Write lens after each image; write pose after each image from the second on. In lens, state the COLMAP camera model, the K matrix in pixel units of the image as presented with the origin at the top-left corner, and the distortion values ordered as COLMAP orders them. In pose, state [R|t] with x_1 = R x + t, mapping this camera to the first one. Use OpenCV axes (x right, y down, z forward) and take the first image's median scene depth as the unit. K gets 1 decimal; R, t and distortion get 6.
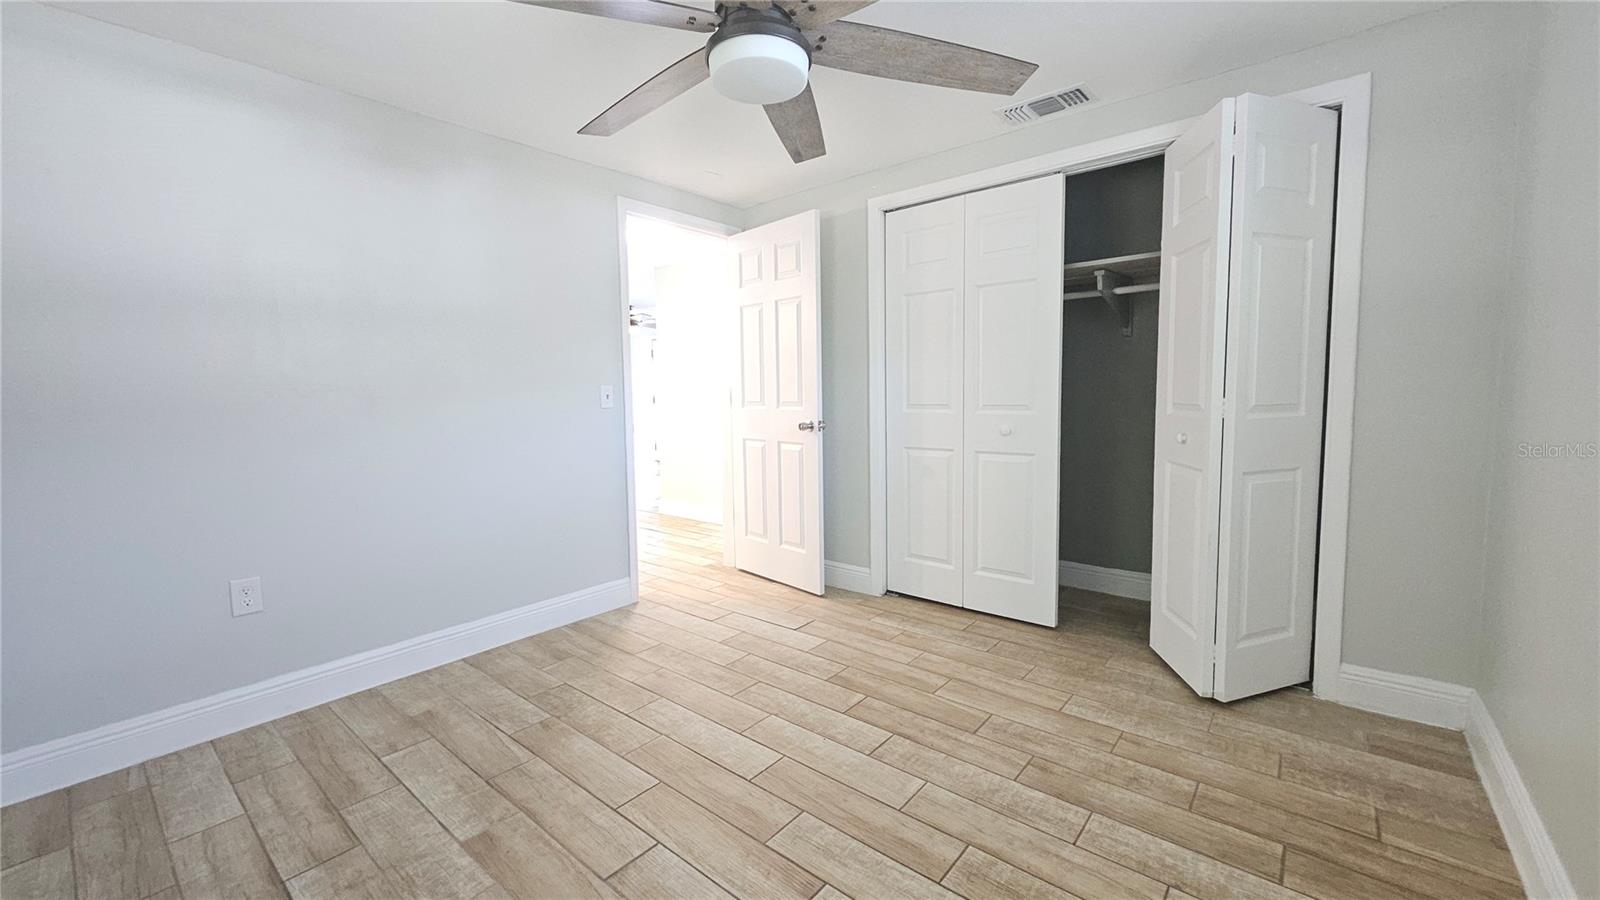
lens RADIAL K [[626.6, 0, 797.2], [0, 626.6, 453.1], [0, 0, 1]] dist [0.010090, -0.004064]
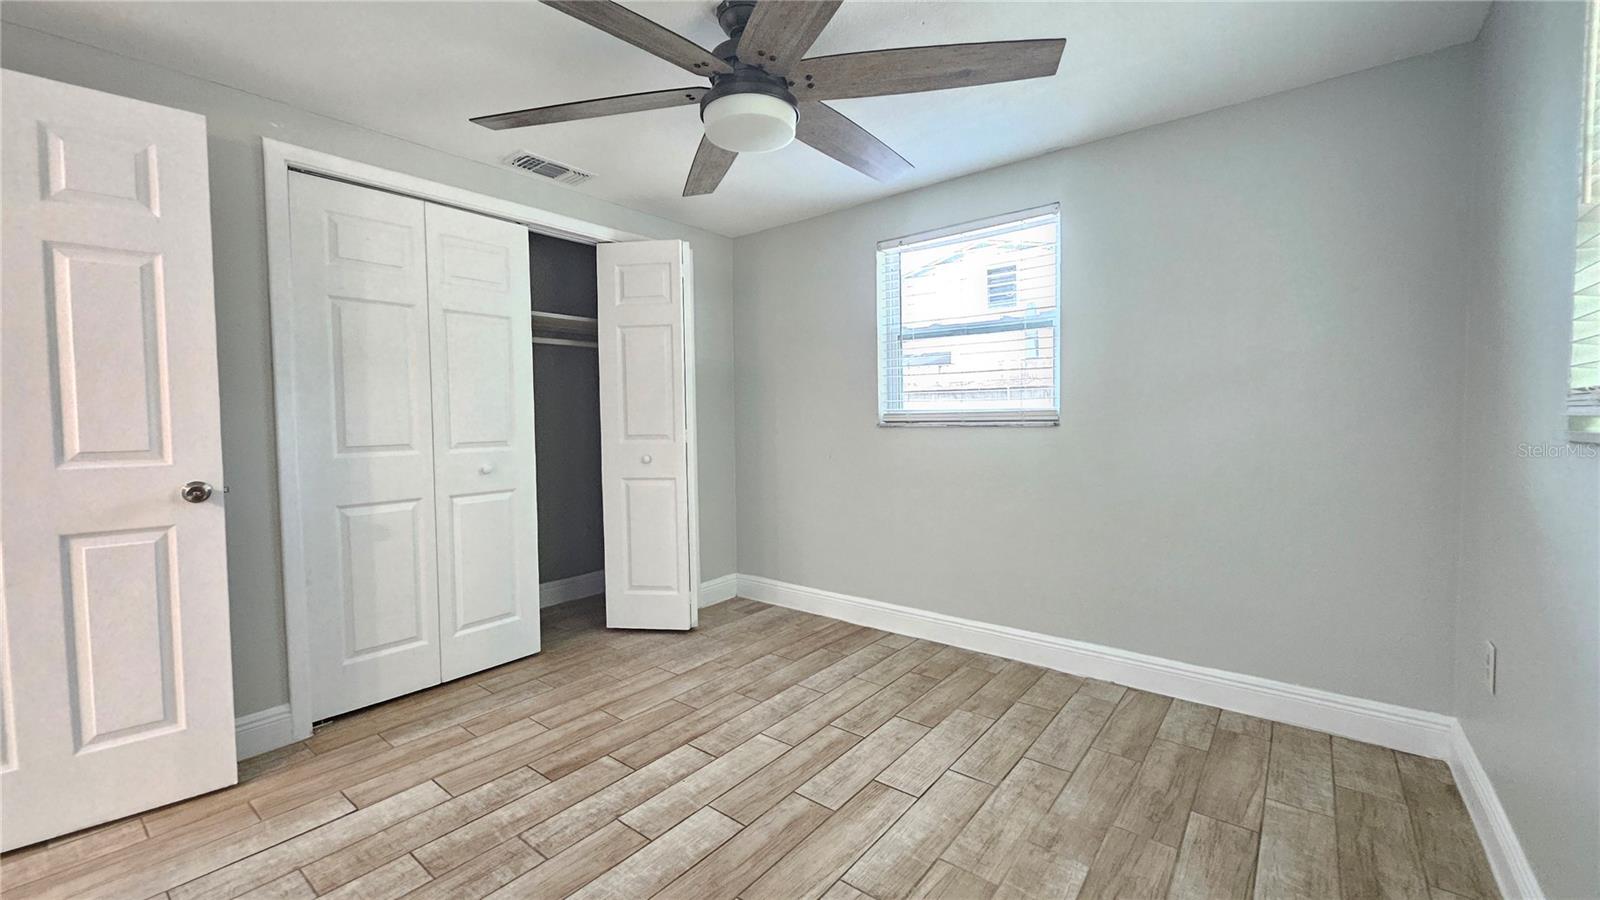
lens RADIAL K [[626.6, 0, 806.9], [0, 626.6, 449.3], [0, 0, 1]] dist [0.010090, -0.004064]
pose [[-0.028299, -0.033468, 0.999039, -0.699349], [0.113858, 0.992827, 0.036485, -0.048919], [-0.993094, 0.114781, -0.024285, 0.597653]]
